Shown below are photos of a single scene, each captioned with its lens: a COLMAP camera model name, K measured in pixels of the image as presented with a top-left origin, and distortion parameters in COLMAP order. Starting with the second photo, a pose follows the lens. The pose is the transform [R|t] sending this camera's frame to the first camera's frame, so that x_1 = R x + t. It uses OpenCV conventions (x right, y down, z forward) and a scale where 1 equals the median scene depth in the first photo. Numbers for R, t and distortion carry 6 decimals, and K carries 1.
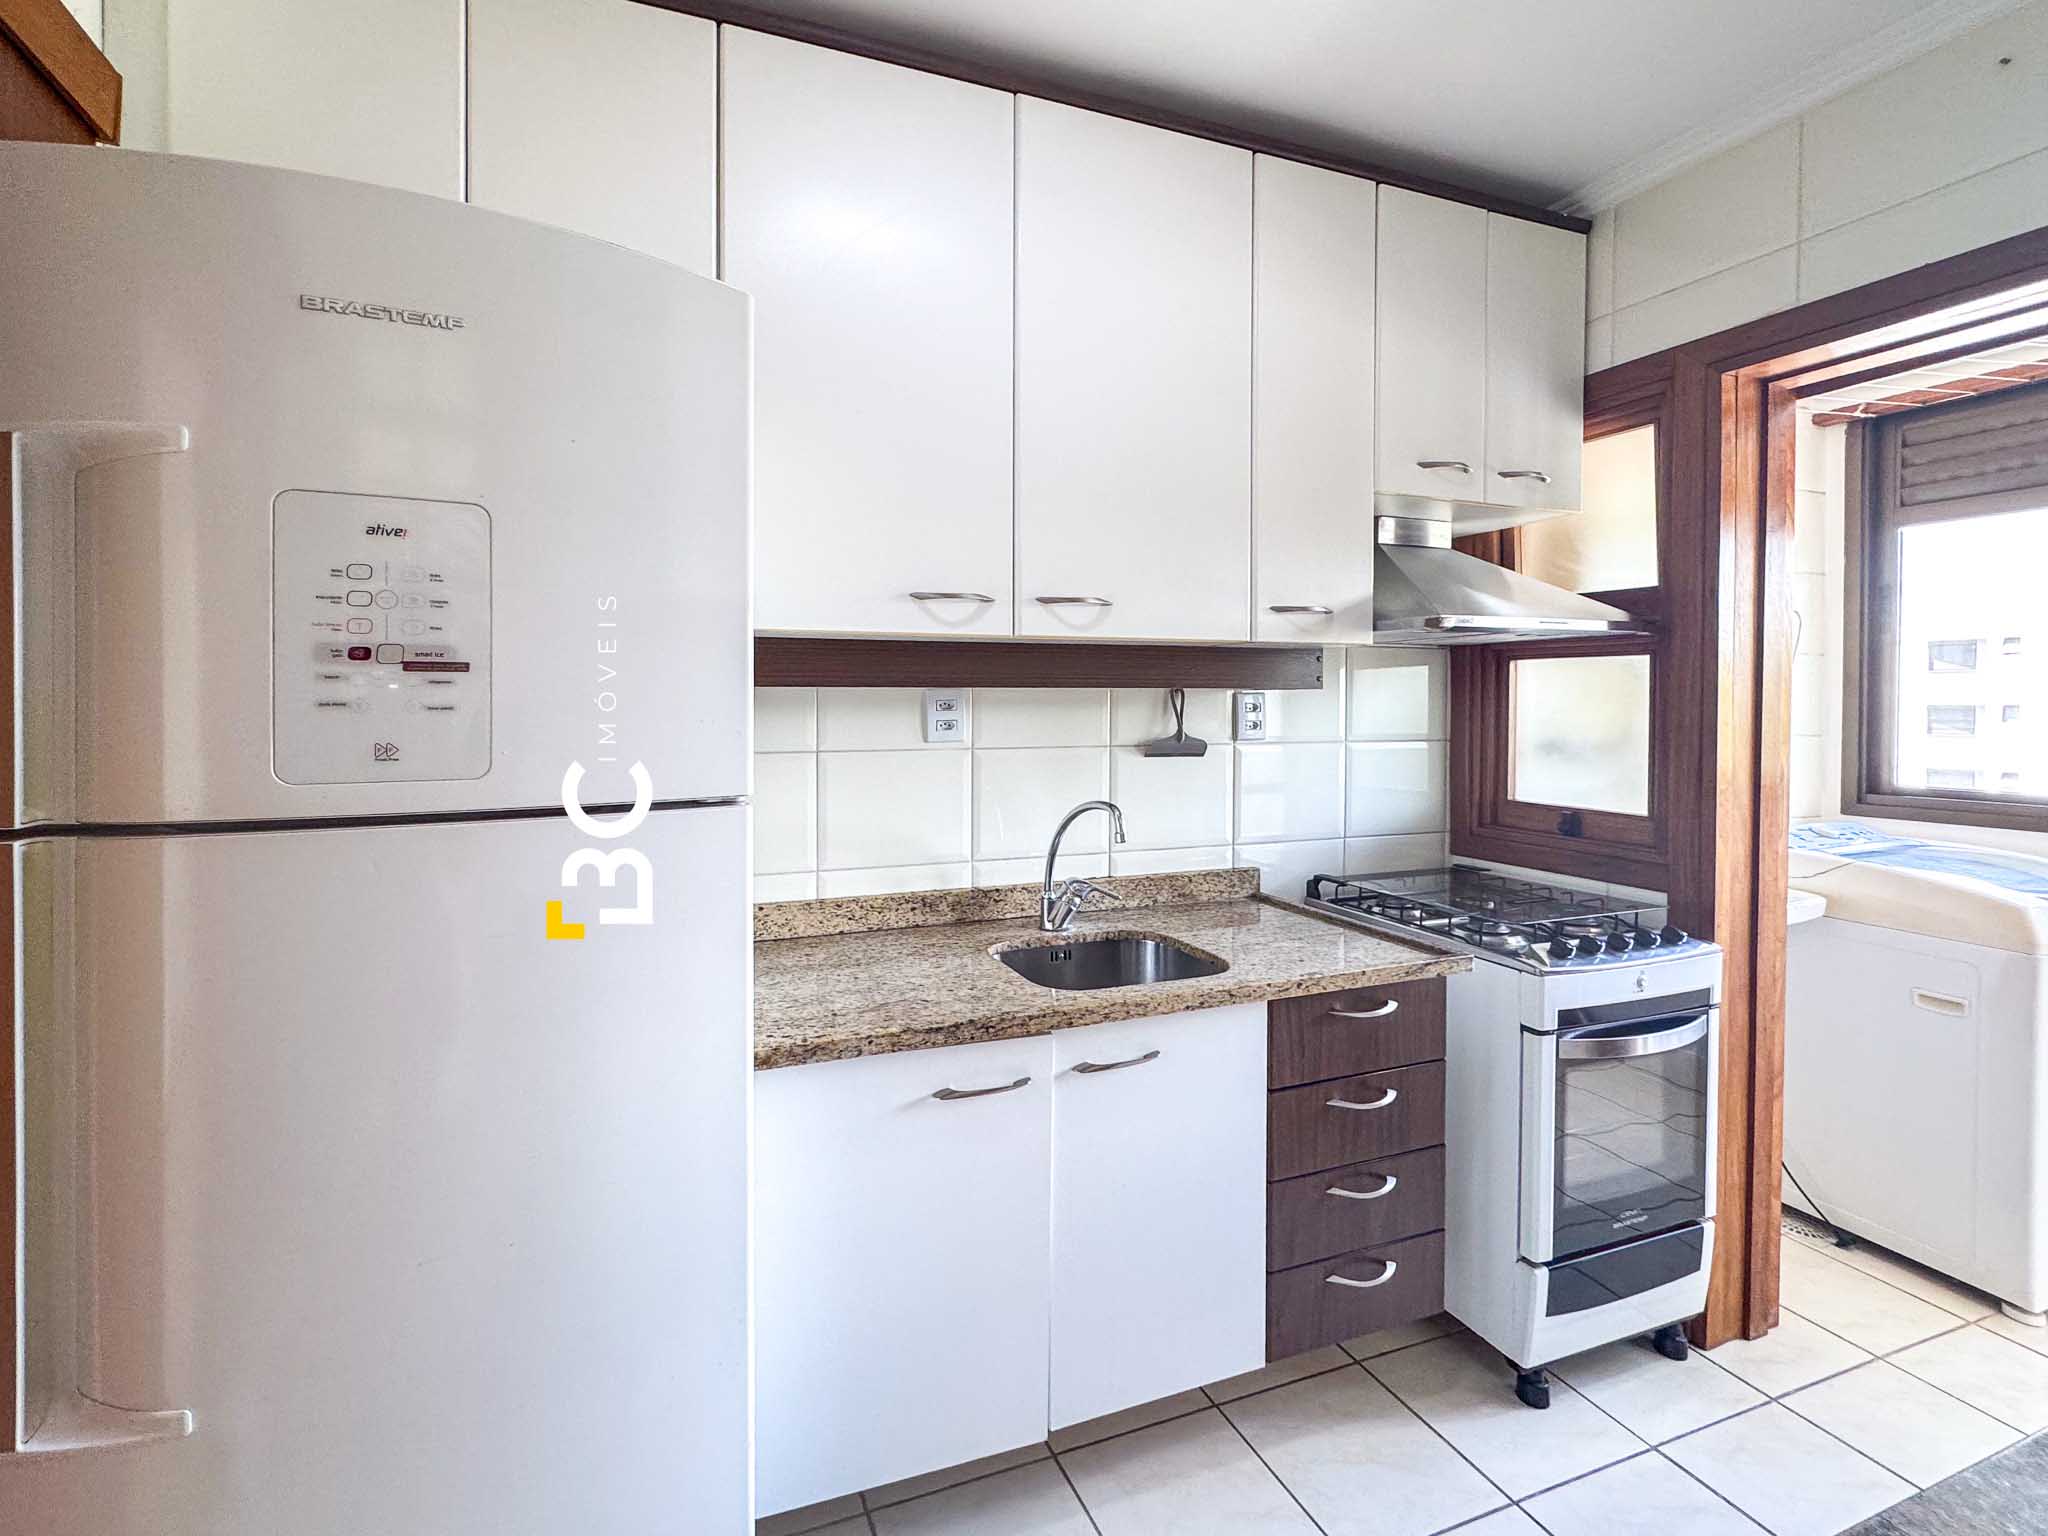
lens RADIAL K [[838.7, 0, 960.4], [0, 838.7, 720.0], [0, 0, 1]] dist [-0.001524, 0.000798]
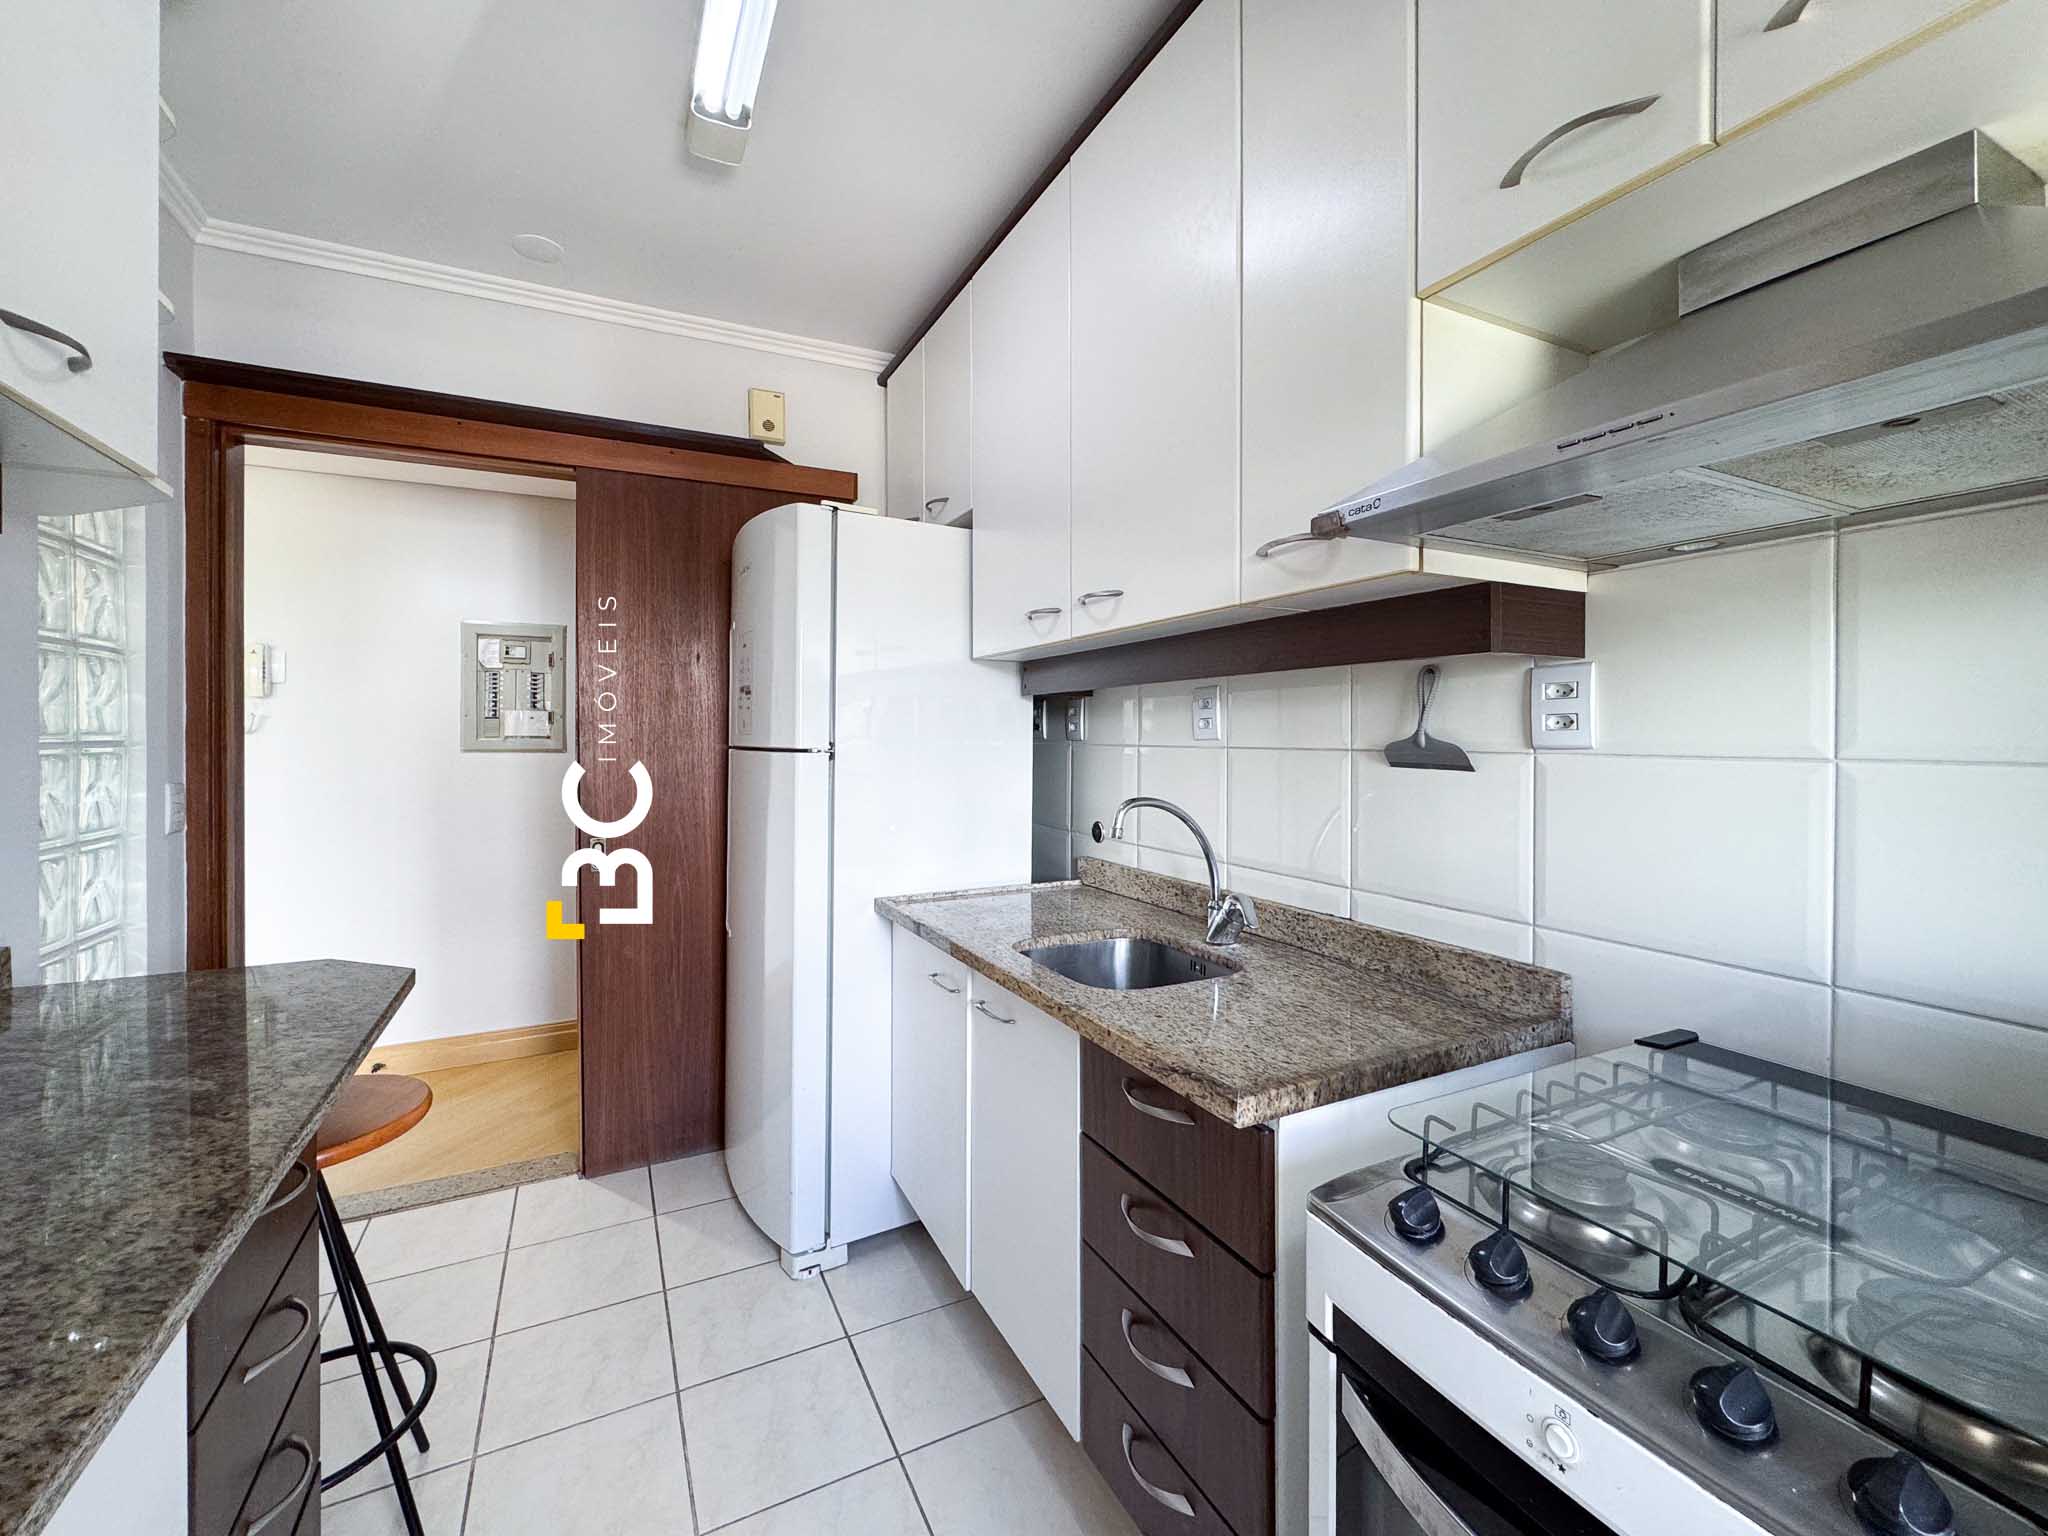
lens RADIAL K [[838.7, 0, 994.3], [0, 838.7, 727.7], [0, 0, 1]] dist [-0.001524, 0.000798]
pose [[0.136218, -0.005793, -0.990662, 1.095678], [-0.020318, 0.999756, -0.008640, 0.029743], [0.990471, 0.021305, 0.136067, 0.697413]]
